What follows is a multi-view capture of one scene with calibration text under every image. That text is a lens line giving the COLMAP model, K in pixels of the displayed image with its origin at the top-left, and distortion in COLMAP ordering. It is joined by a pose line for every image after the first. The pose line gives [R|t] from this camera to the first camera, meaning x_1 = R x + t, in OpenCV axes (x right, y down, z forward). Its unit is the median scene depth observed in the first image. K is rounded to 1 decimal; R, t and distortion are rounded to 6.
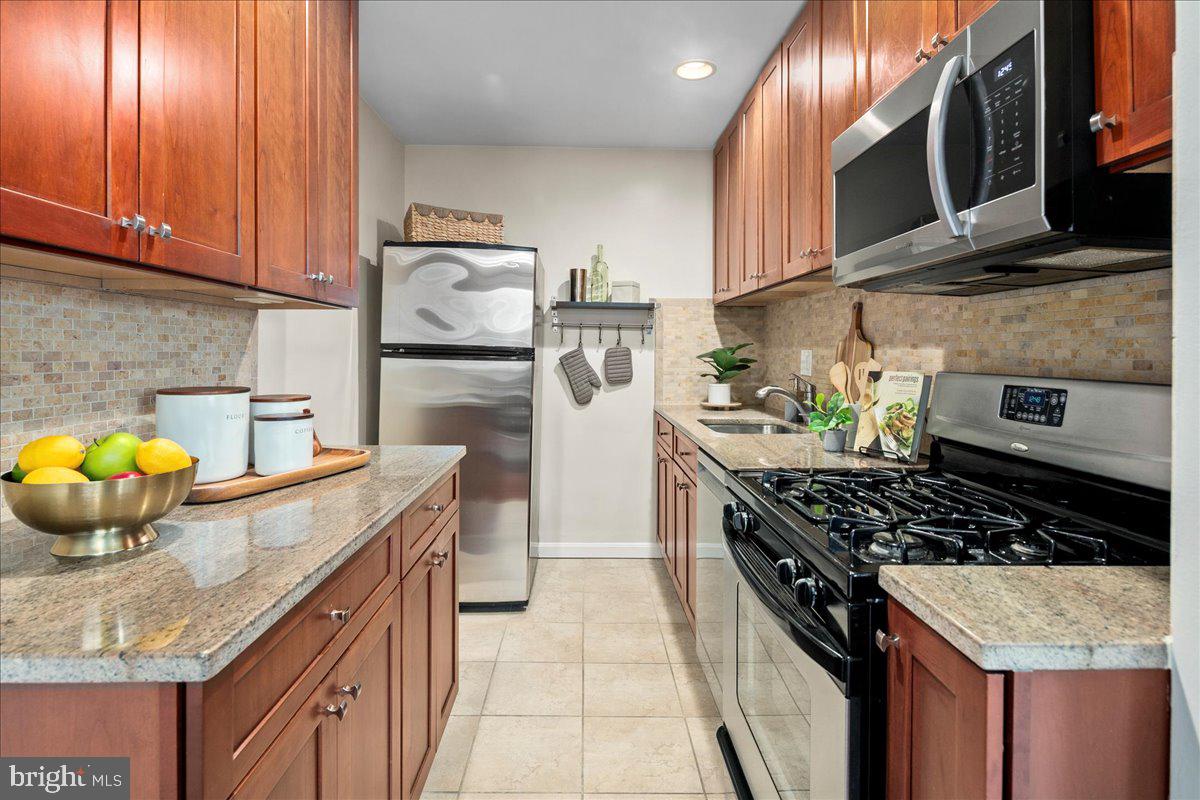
lens RADIAL K [[593.3, 0, 595.2], [0, 593.3, 353.3], [0, 0, 1]] dist [0.002498, -0.001030]
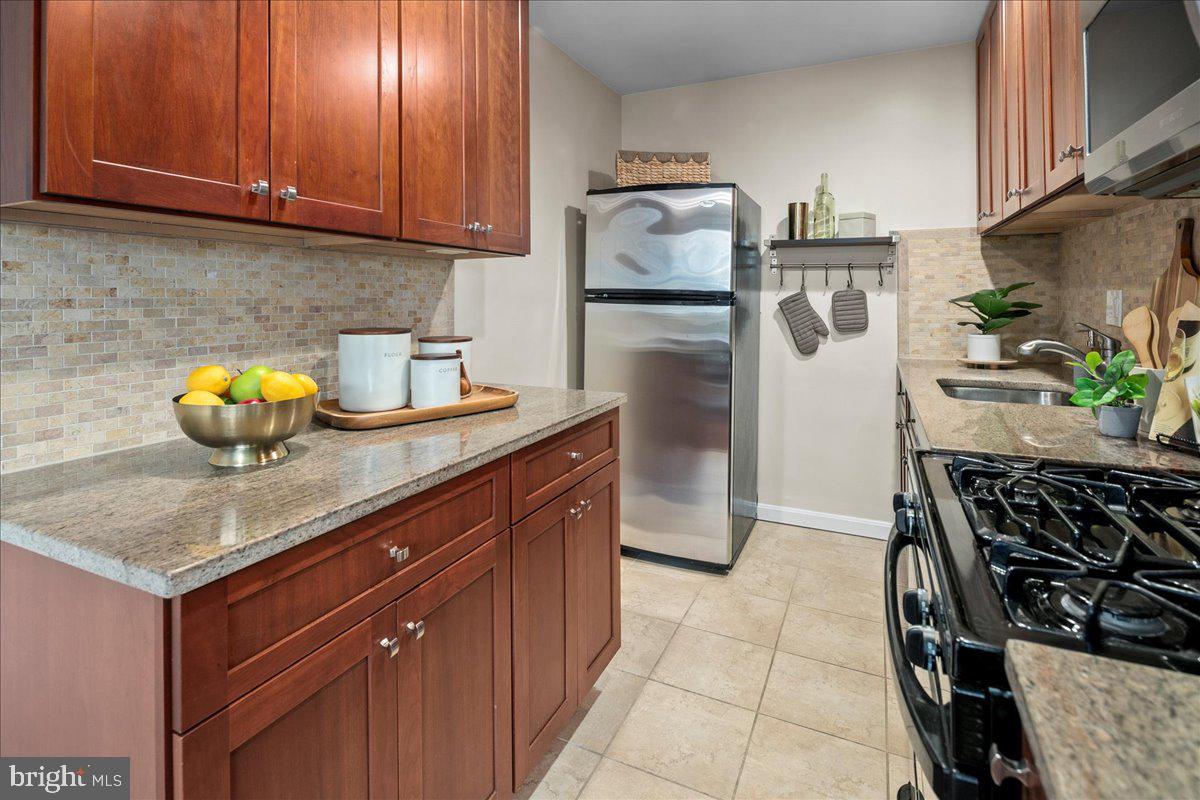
lens RADIAL K [[591.4, 0, 596.1], [0, 591.4, 296.8], [0, 0, 1]] dist [0.002453, -0.001198]
pose [[0.895986, -0.007337, -0.444021, 0.166096], [0.005909, 0.999972, -0.004600, 0.002917], [0.444043, 0.001498, 0.896004, 0.117819]]
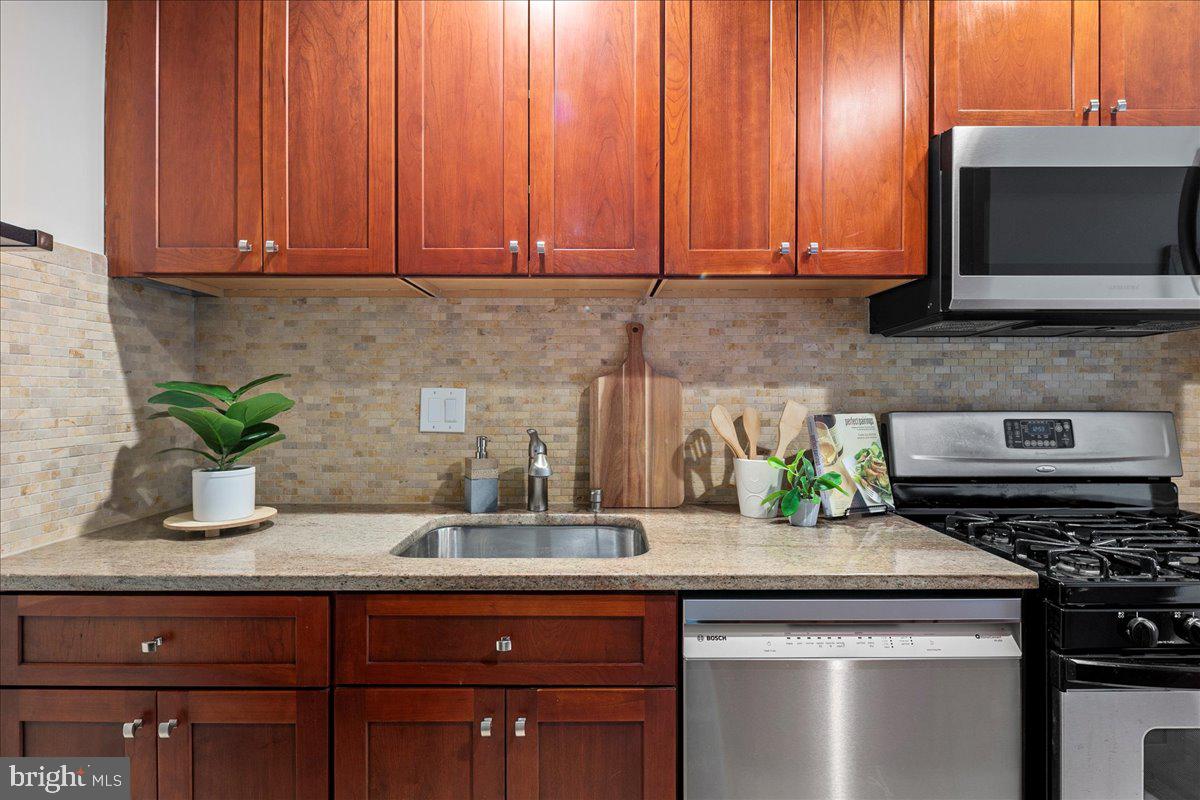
lens RADIAL K [[583.6, 0, 600.0], [0, 583.6, 400.0], [0, 0, 1]] dist [-0.000648, -0.000342]
pose [[0.023489, -0.017684, 0.999568, -0.328139], [0.003942, 0.999837, 0.017597, -0.005720], [-0.999716, 0.003527, 0.023555, 1.228035]]
